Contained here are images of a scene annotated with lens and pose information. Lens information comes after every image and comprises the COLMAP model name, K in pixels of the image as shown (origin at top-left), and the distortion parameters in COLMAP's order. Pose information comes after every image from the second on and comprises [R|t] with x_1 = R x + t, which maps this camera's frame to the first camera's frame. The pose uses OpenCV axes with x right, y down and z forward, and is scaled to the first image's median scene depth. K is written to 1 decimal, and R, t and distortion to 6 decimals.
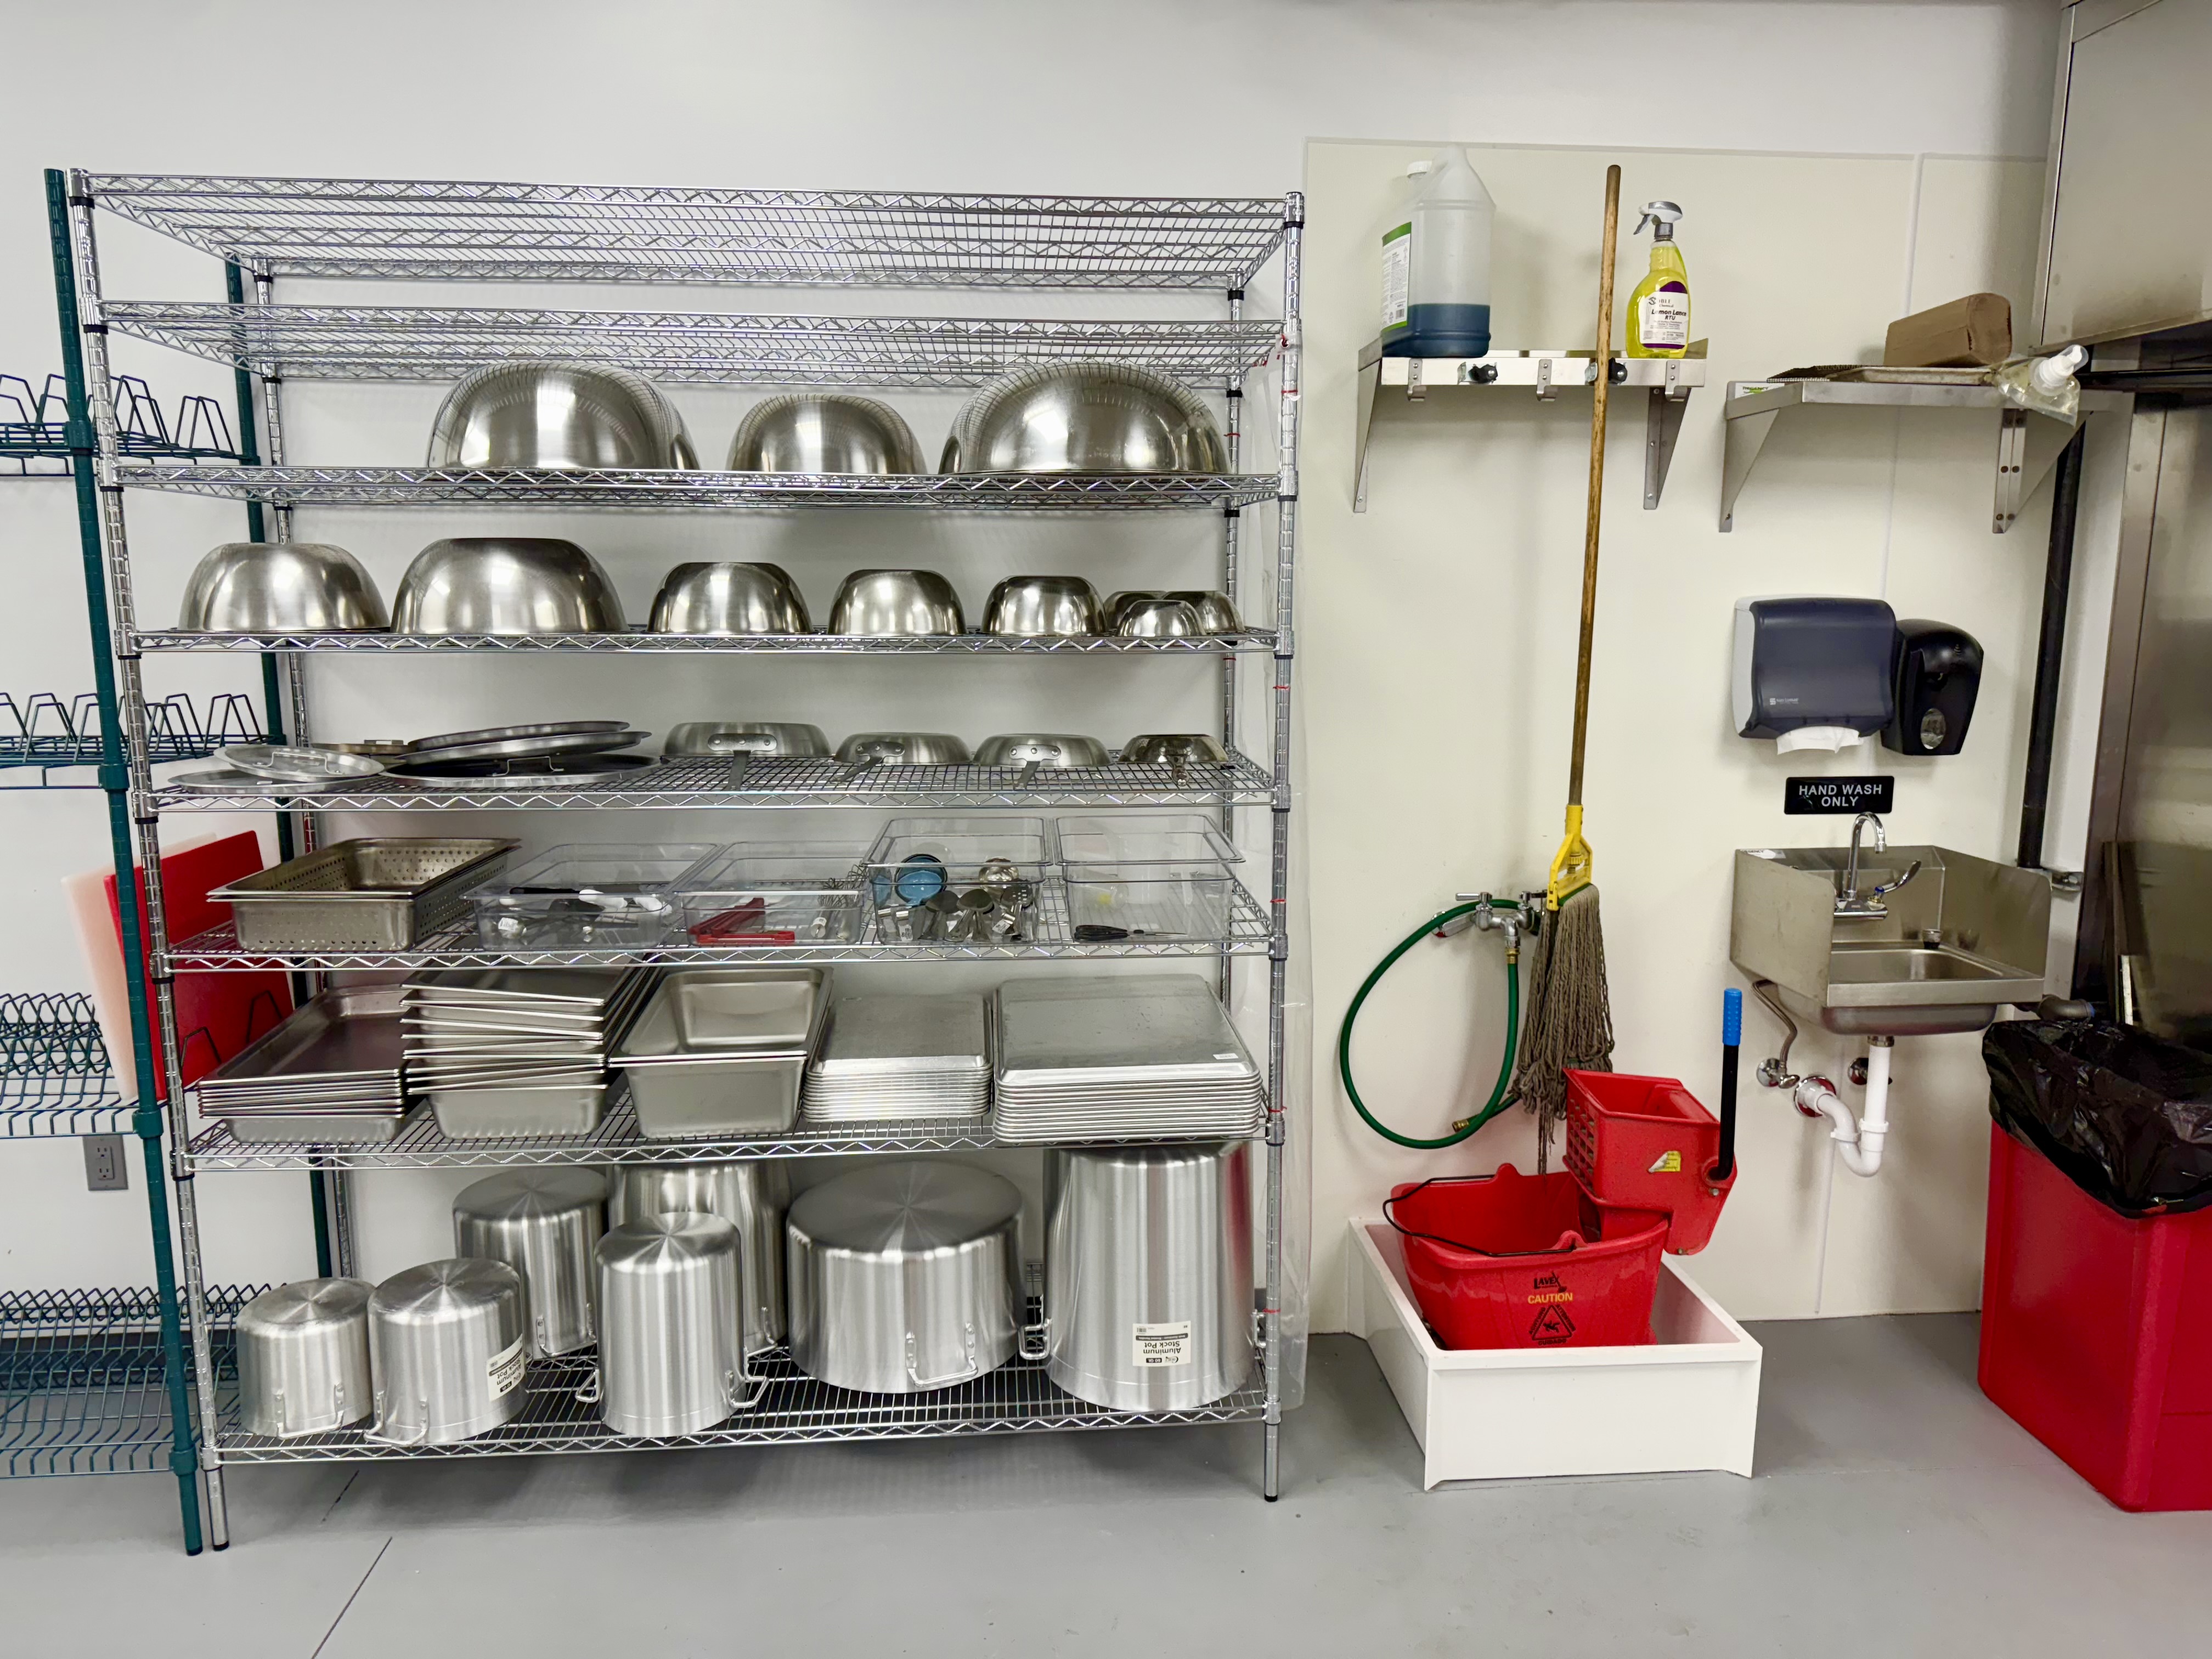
lens RADIAL K [[1585.4, 0, 1108.7], [0, 1585.4, 851.4], [0, 0, 1]] dist [0.047790, -0.020149]
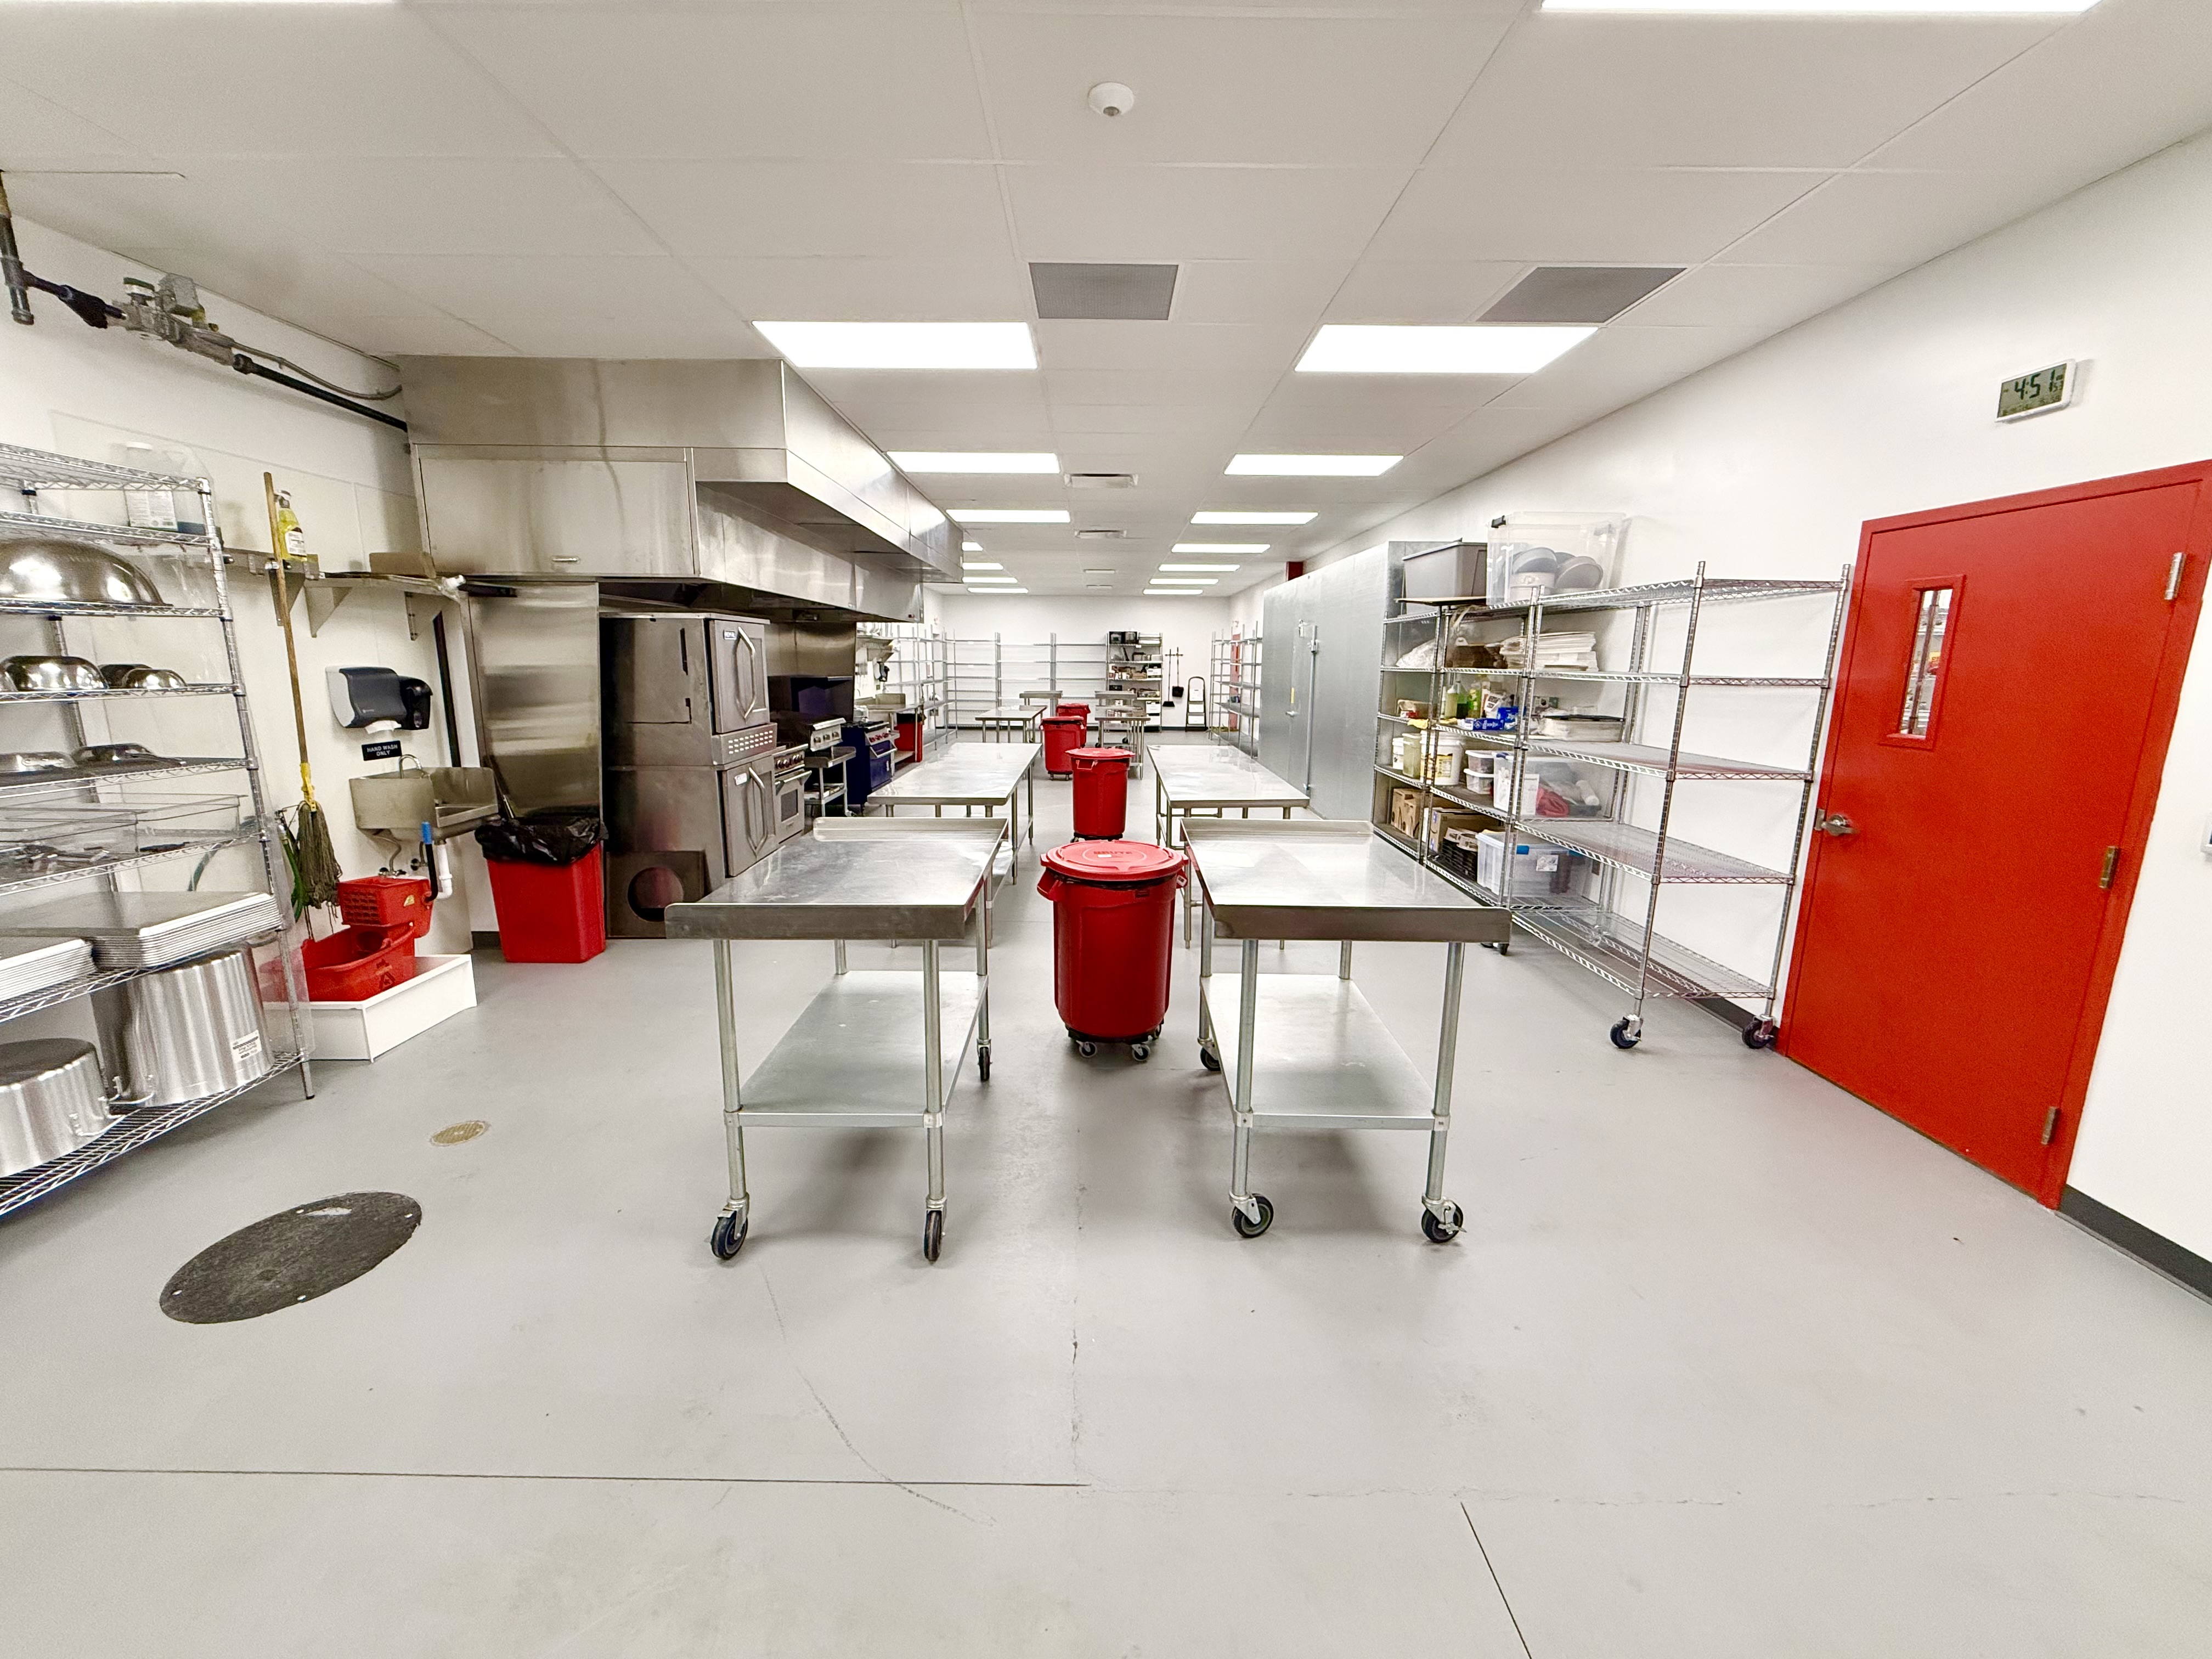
lens RADIAL K [[885.0, 0, 1117.4], [0, 885.0, 831.9], [0, 0, 1]] dist [-0.003753, -0.000536]
pose [[0.075013, -0.192445, 0.978437, -0.829242], [0.160253, 0.970774, 0.178652, 0.024907], [-0.984222, 0.143396, 0.103660, -0.201692]]
